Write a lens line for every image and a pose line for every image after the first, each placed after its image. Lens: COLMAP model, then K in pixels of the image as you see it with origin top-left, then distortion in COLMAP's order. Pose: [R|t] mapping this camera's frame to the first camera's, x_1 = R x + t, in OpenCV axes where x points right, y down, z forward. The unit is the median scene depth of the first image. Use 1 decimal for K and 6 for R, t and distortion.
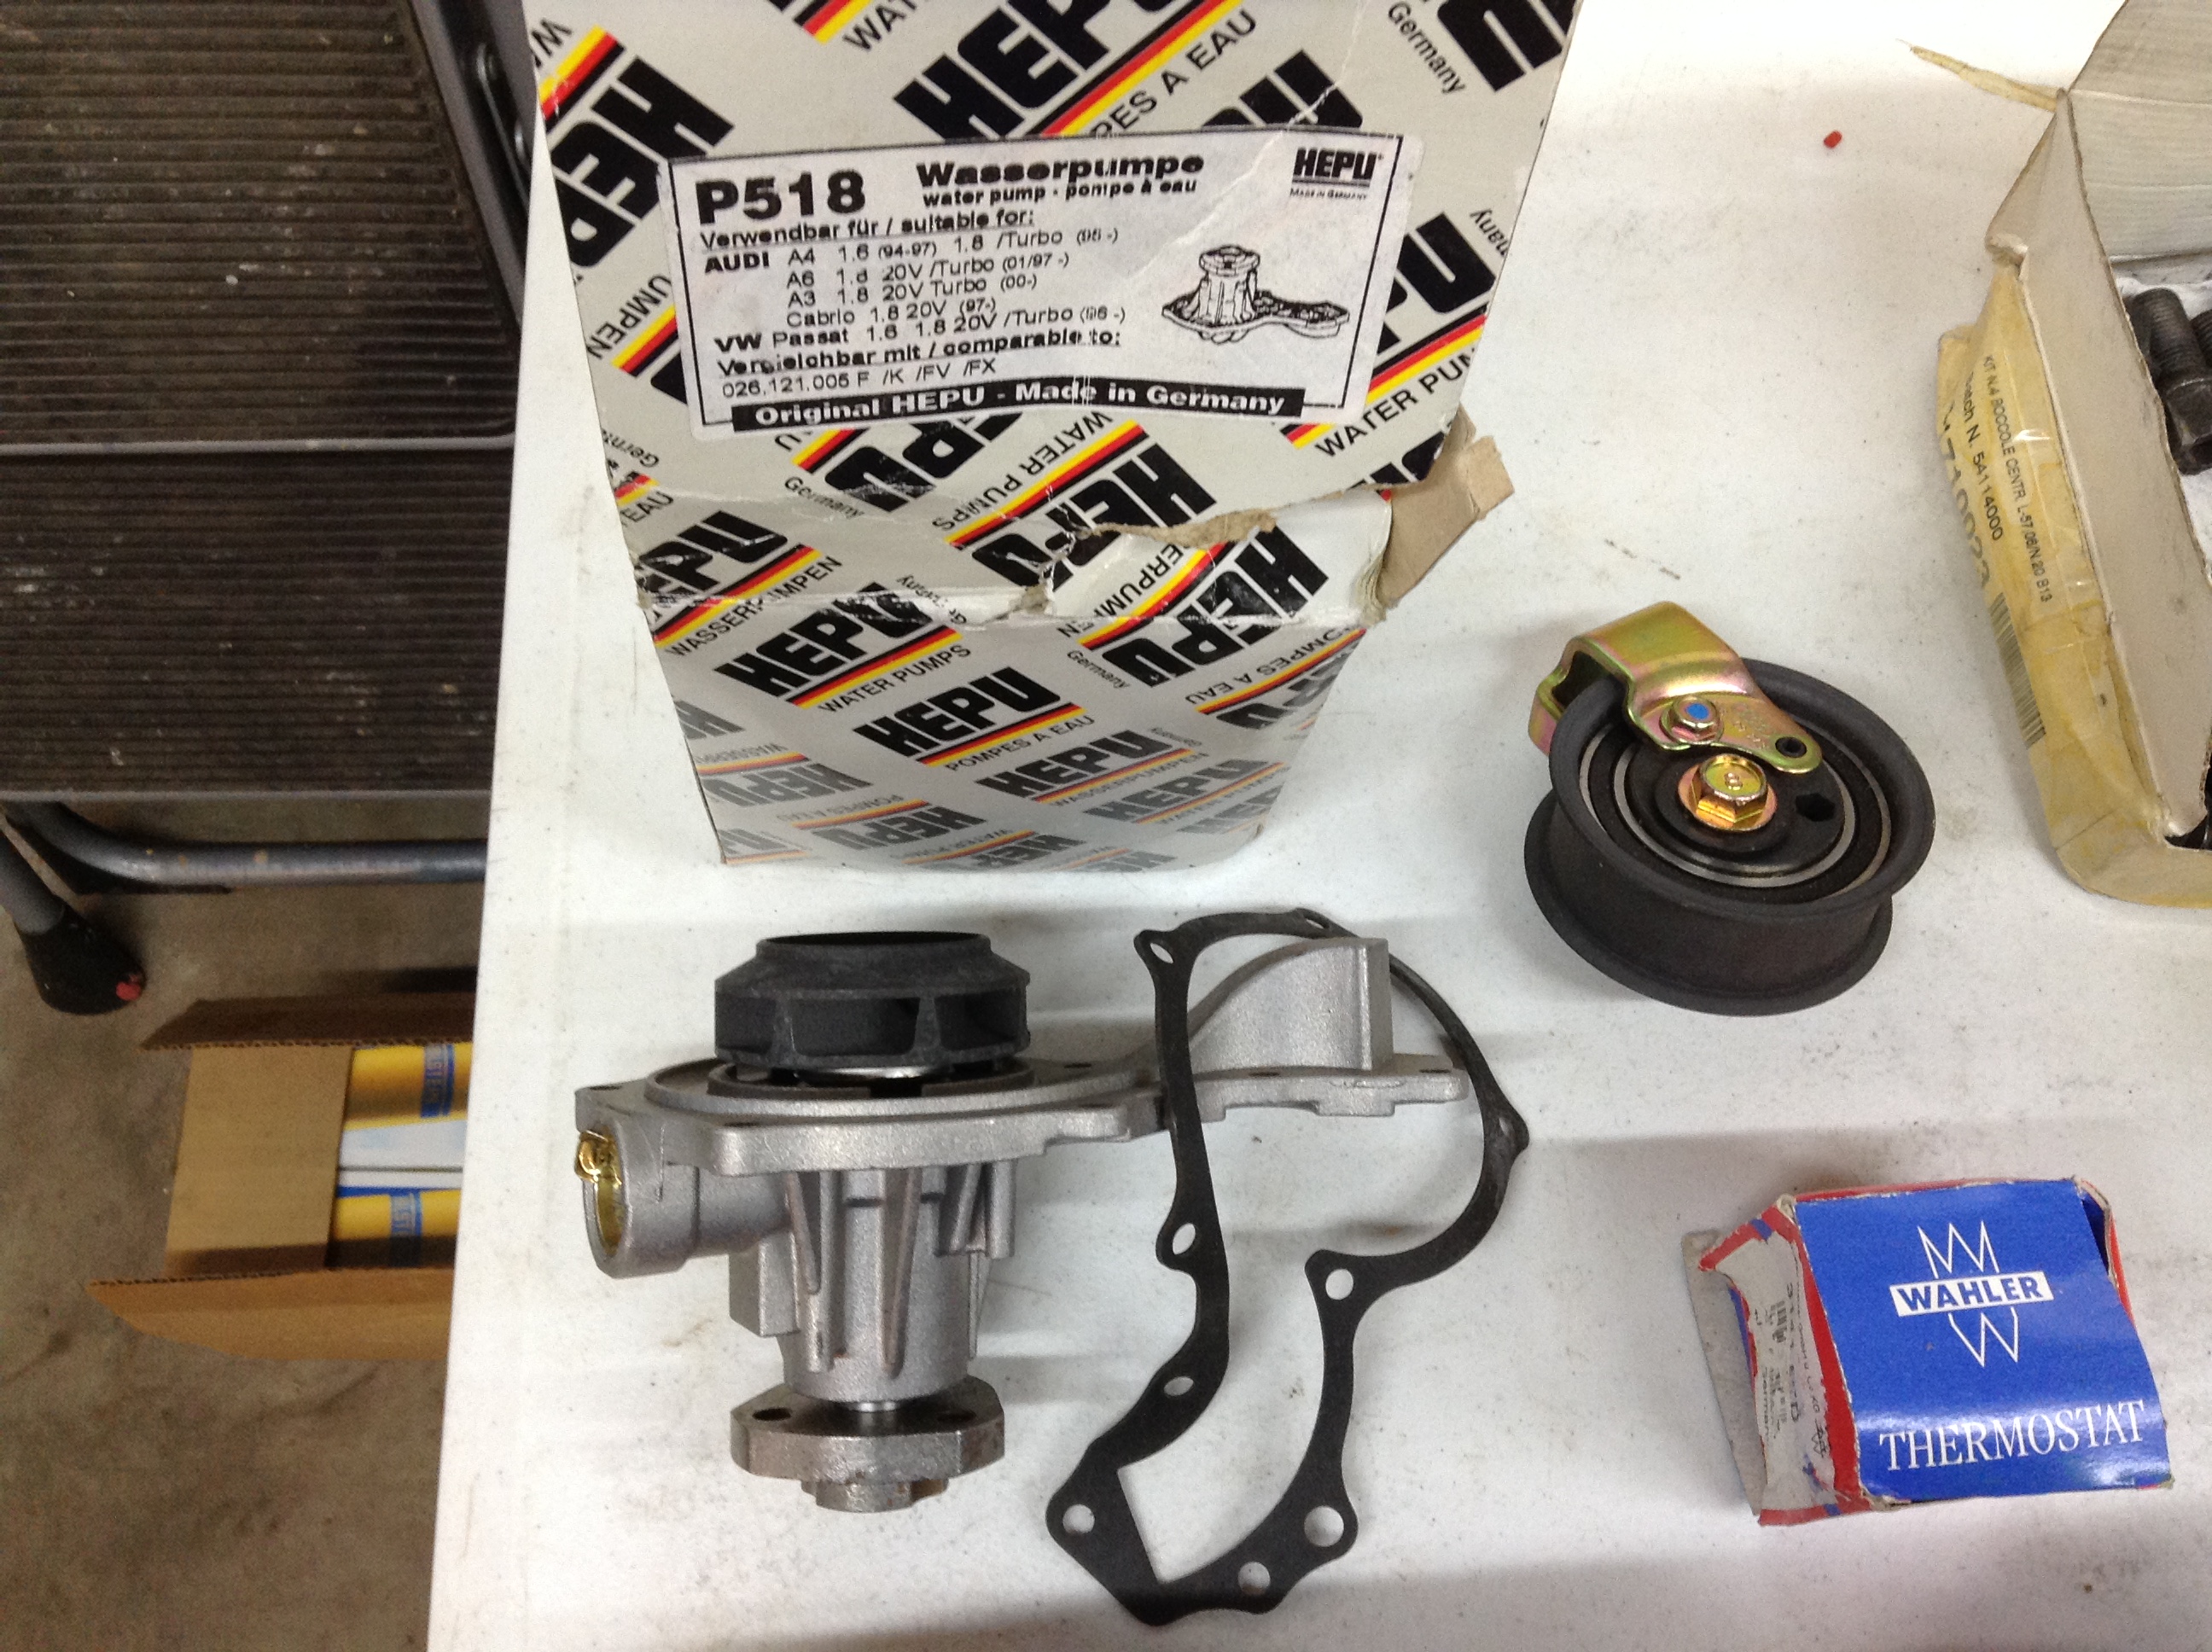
lens RADIAL K [[2057.6, 0, 1110.6], [0, 2057.6, 832.4], [0, 0, 1]] dist [0.035414, 0.000000]
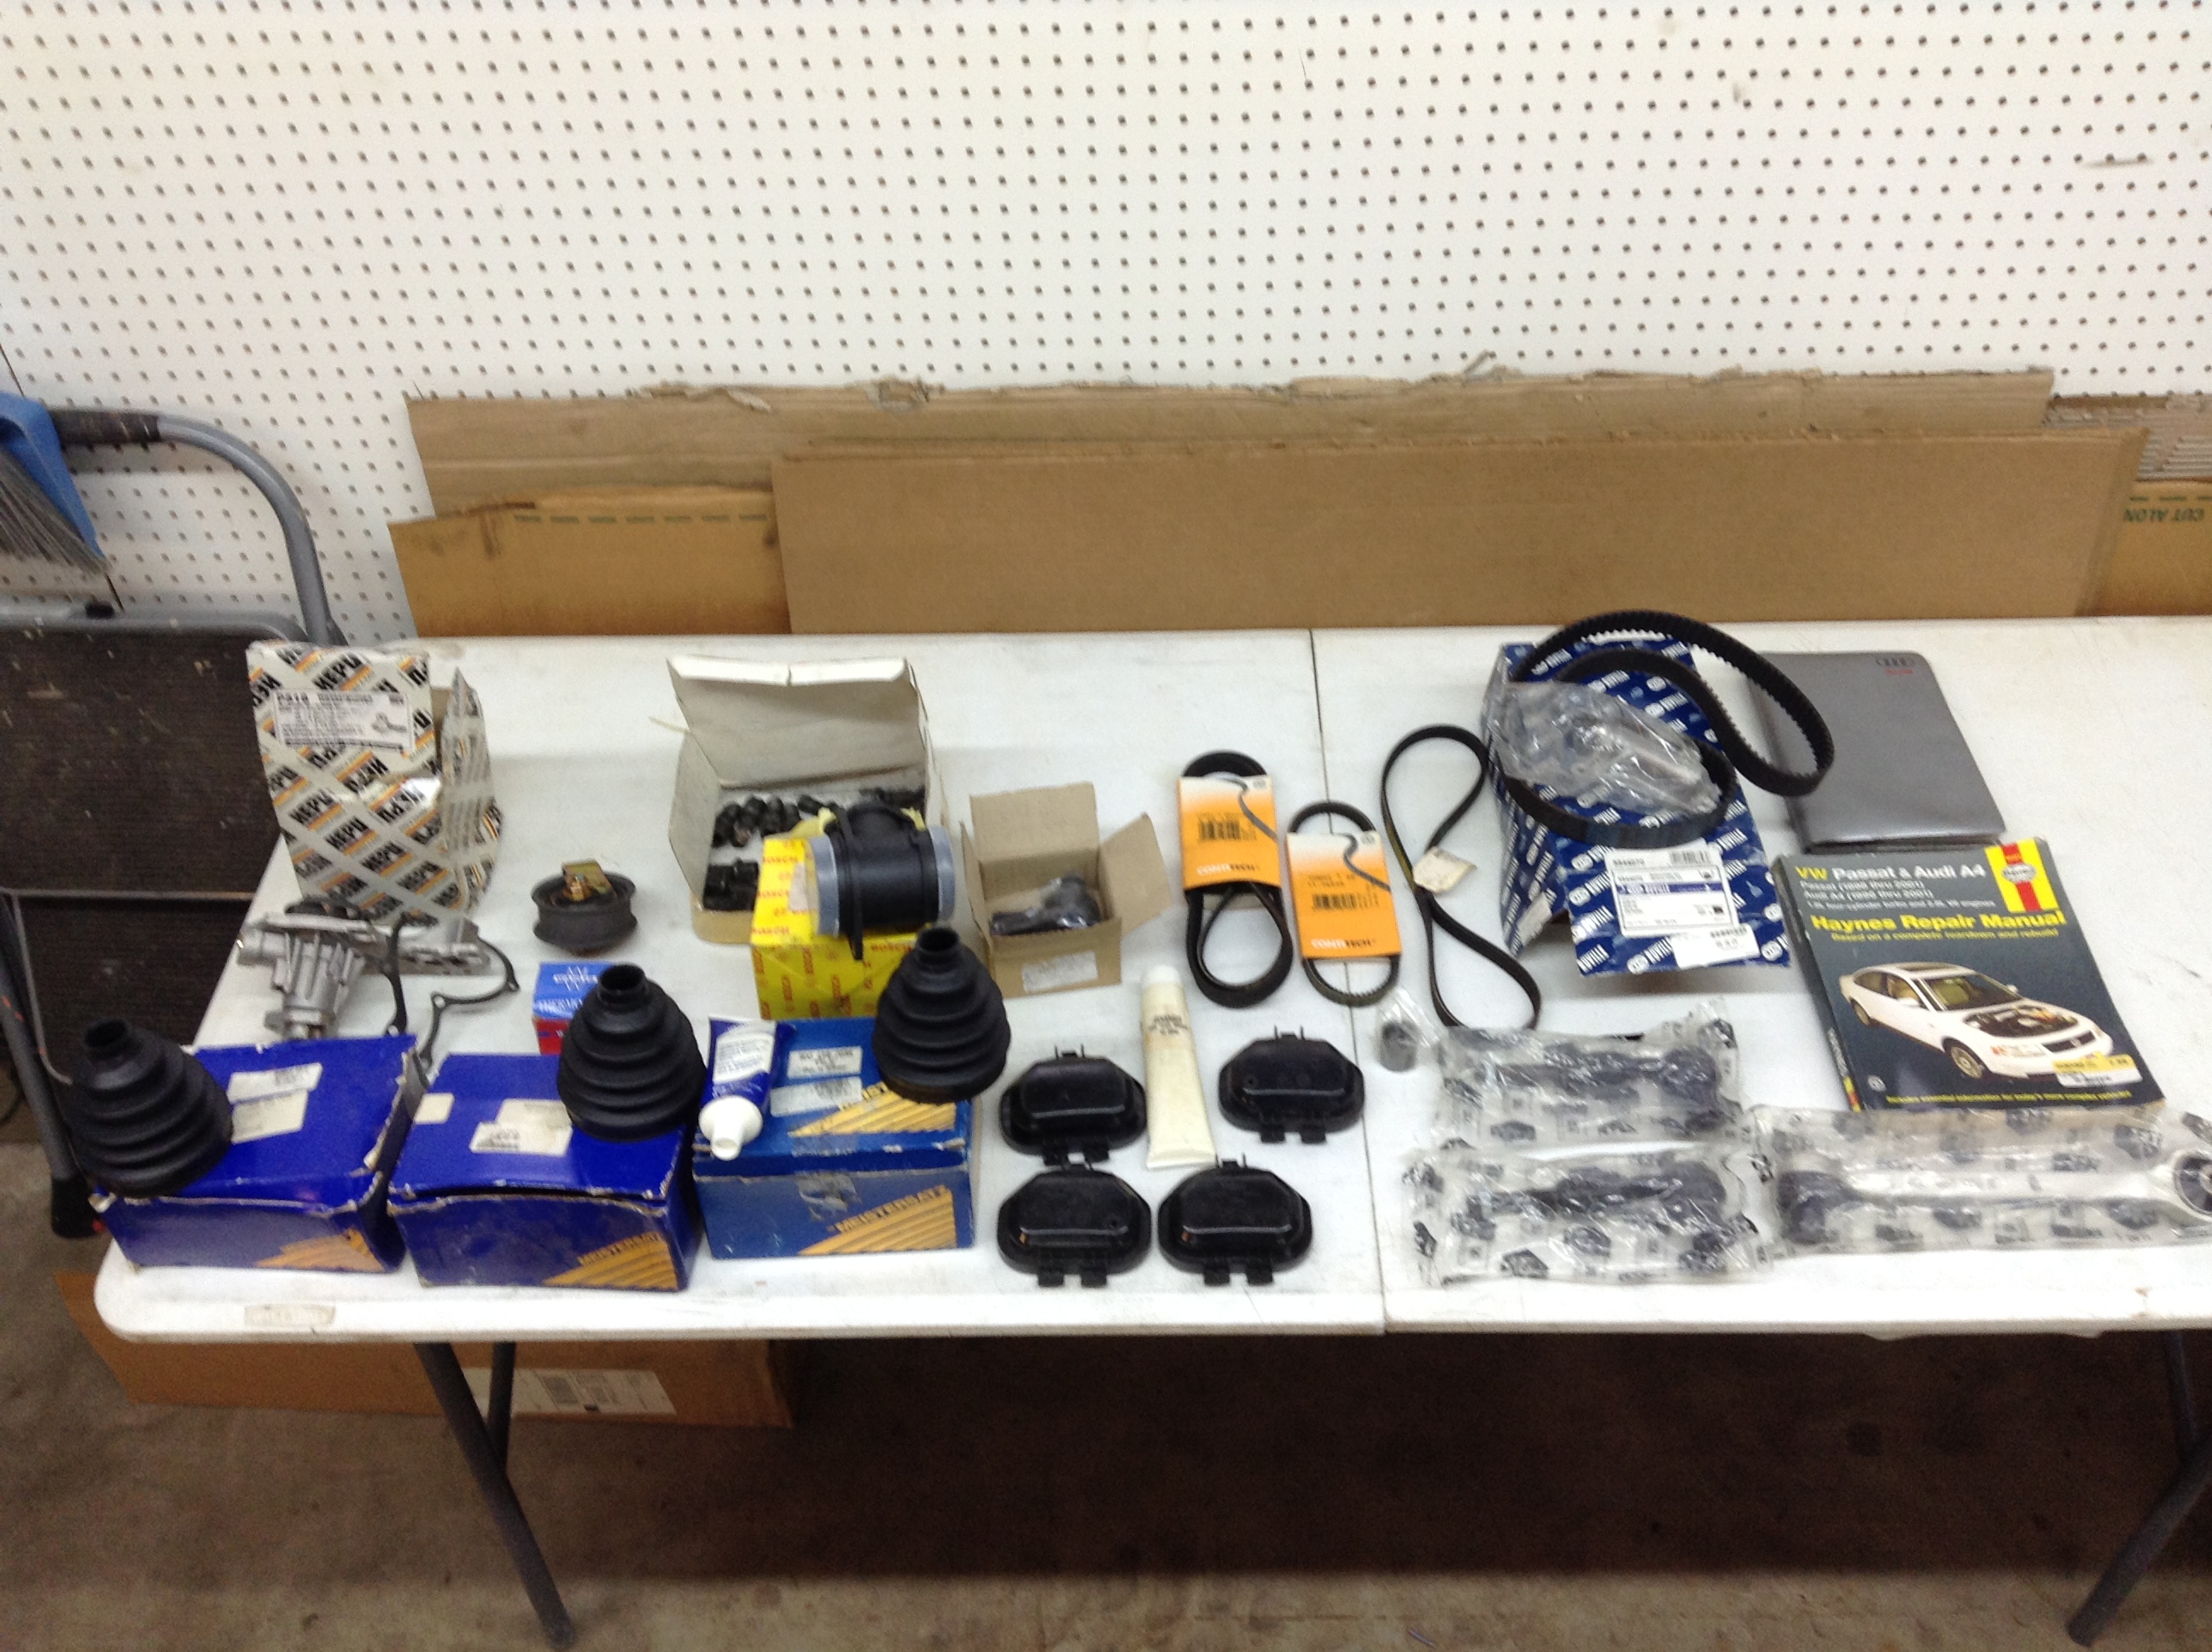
lens RADIAL K [[2057.6, 0, 1106.8], [0, 2057.6, 817.4], [0, 0, 1]] dist [0.035414, 0.000000]
pose [[0.998956, 0.036787, -0.027100, 1.963813], [-0.044694, 0.909964, -0.412271, 1.959345], [0.009494, 0.413052, 0.910658, -3.532325]]
